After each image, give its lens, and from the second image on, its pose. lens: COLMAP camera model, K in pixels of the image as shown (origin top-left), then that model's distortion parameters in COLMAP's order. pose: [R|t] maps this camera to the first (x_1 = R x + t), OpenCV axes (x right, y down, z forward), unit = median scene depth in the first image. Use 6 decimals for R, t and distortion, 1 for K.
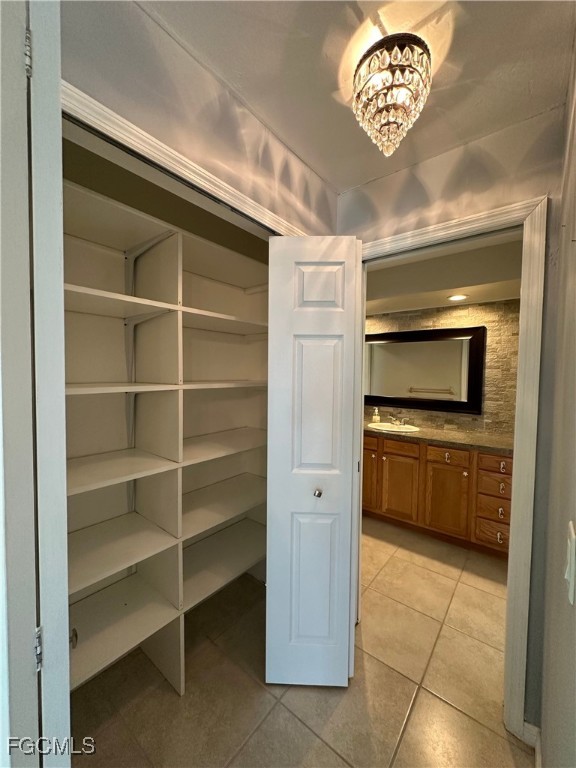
lens RADIAL K [[305.5, 0, 288.0], [0, 305.5, 384.0], [0, 0, 1]] dist [-0.004579, -0.000060]
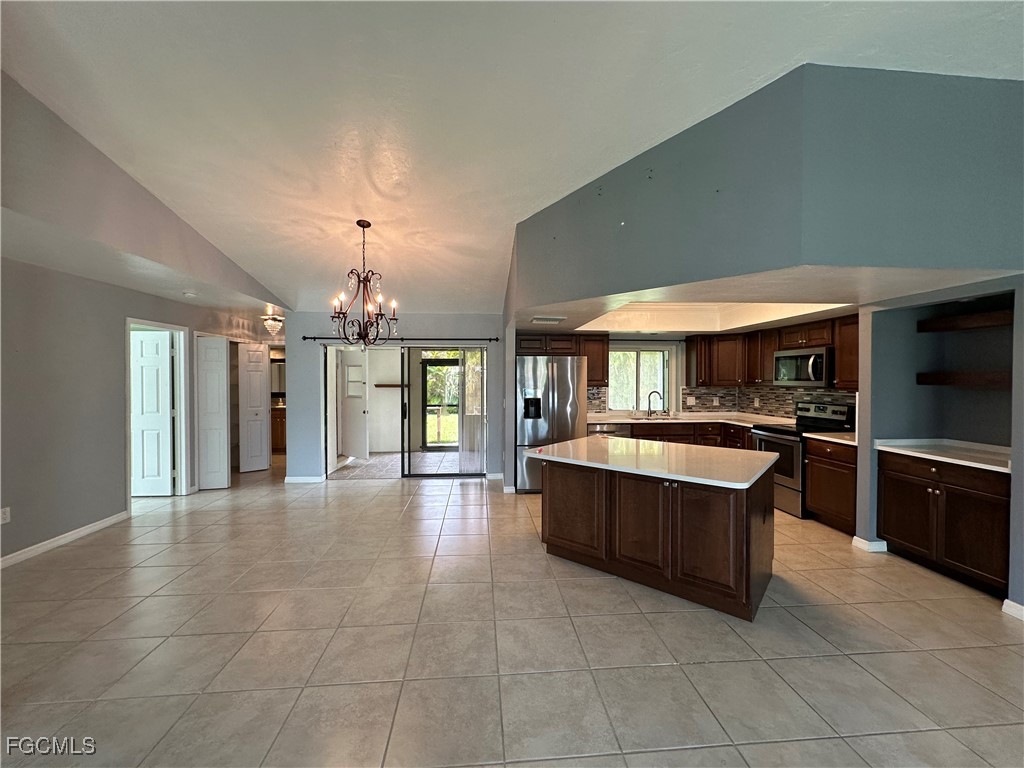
lens RADIAL K [[409.1, 0, 512.0], [0, 409.1, 384.0], [0, 0, 1]] dist [-0.003573, 0.000623]
pose [[0.724011, -0.021888, 0.689441, -0.539181], [0.034235, 0.999405, -0.004223, 0.080312], [-0.688938, 0.026661, 0.724330, -2.422655]]
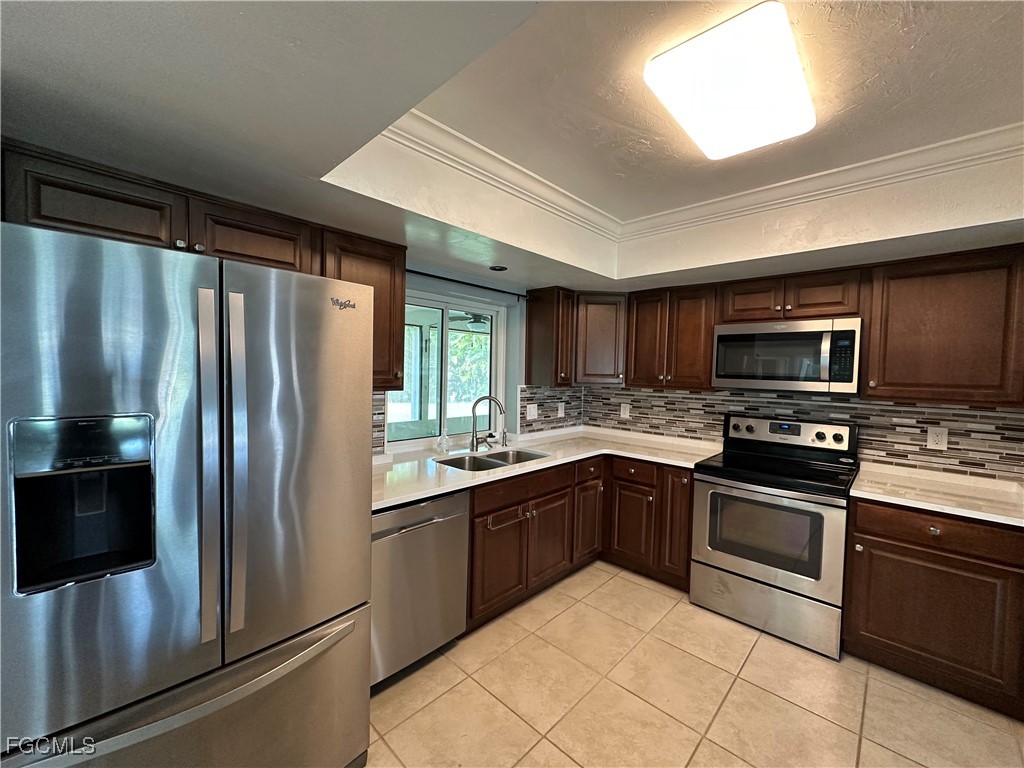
lens RADIAL K [[409.1, 0, 512.0], [0, 409.1, 384.0], [0, 0, 1]] dist [-0.003573, 0.000623]
pose [[0.086249, -0.045604, 0.995229, 0.616373], [0.014477, 0.998904, 0.044518, 0.058089], [-0.996168, 0.010568, 0.086814, -1.424540]]
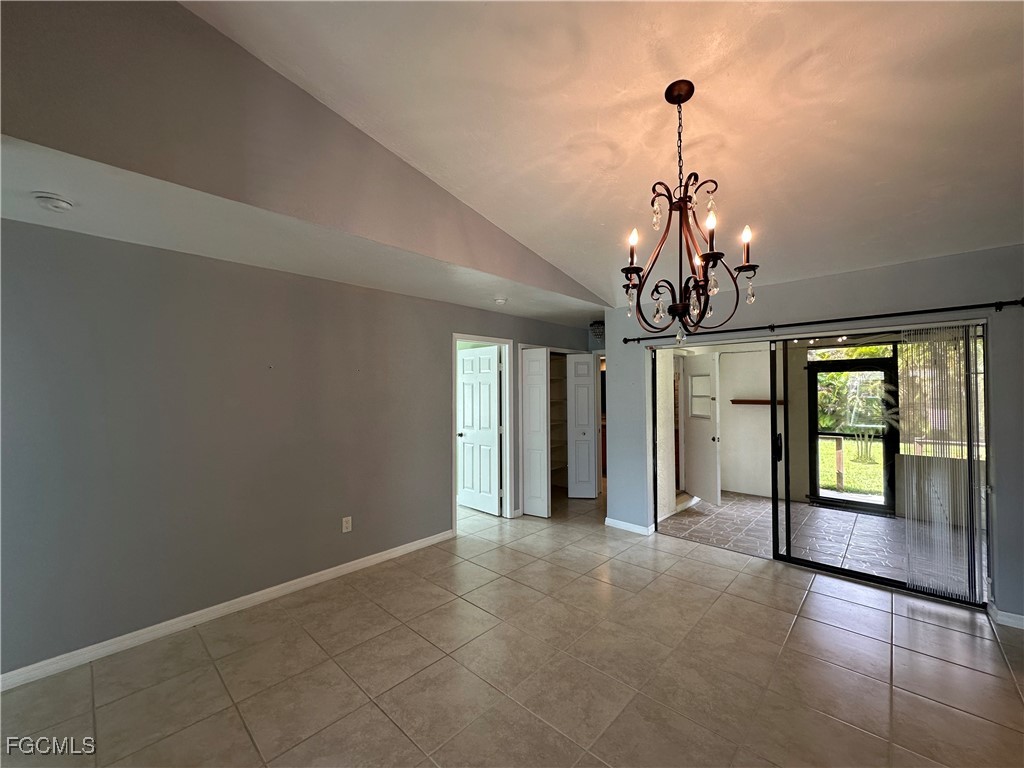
lens RADIAL K [[409.1, 0, 512.0], [0, 409.1, 384.0], [0, 0, 1]] dist [-0.003573, 0.000623]
pose [[0.997151, -0.019948, -0.072744, -0.161522], [0.016031, 0.998410, -0.054039, 0.046080], [0.073706, 0.052719, 0.995886, -1.744488]]
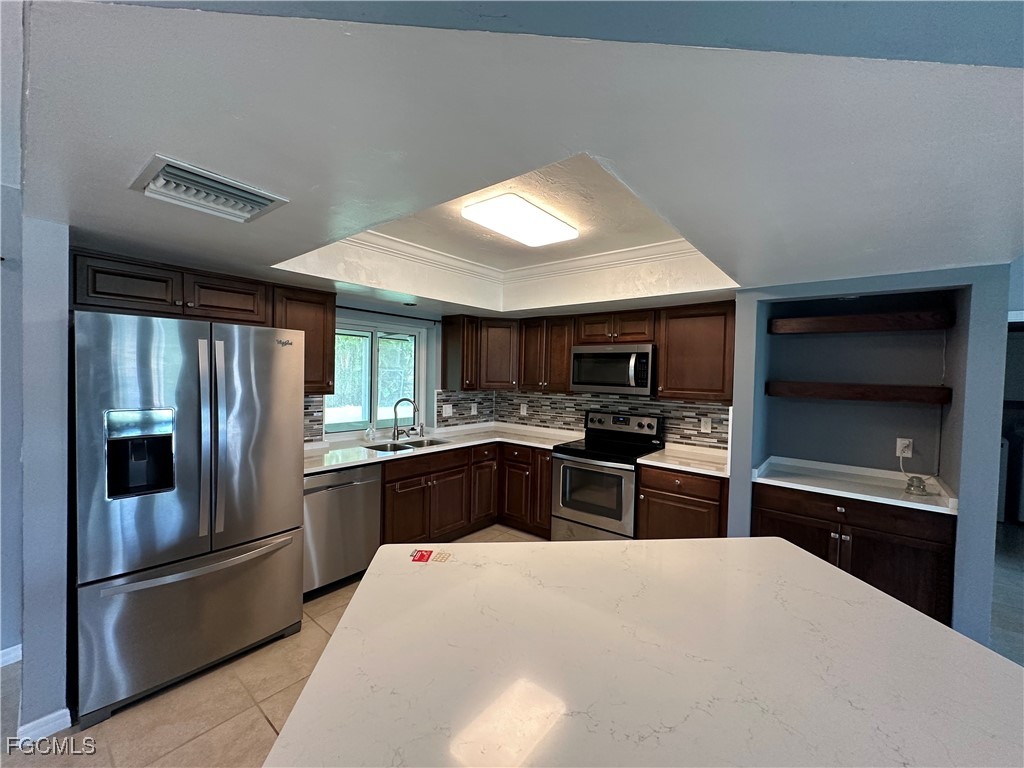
lens RADIAL K [[407.3, 0, 512.0], [0, 407.3, 384.0], [0, 0, 1]] dist [-0.004579, -0.000060]
pose [[0.009387, -0.039169, 0.999188, 0.252007], [0.014092, 0.999138, 0.039035, 0.035710], [-0.999857, 0.013714, 0.009931, -1.661880]]
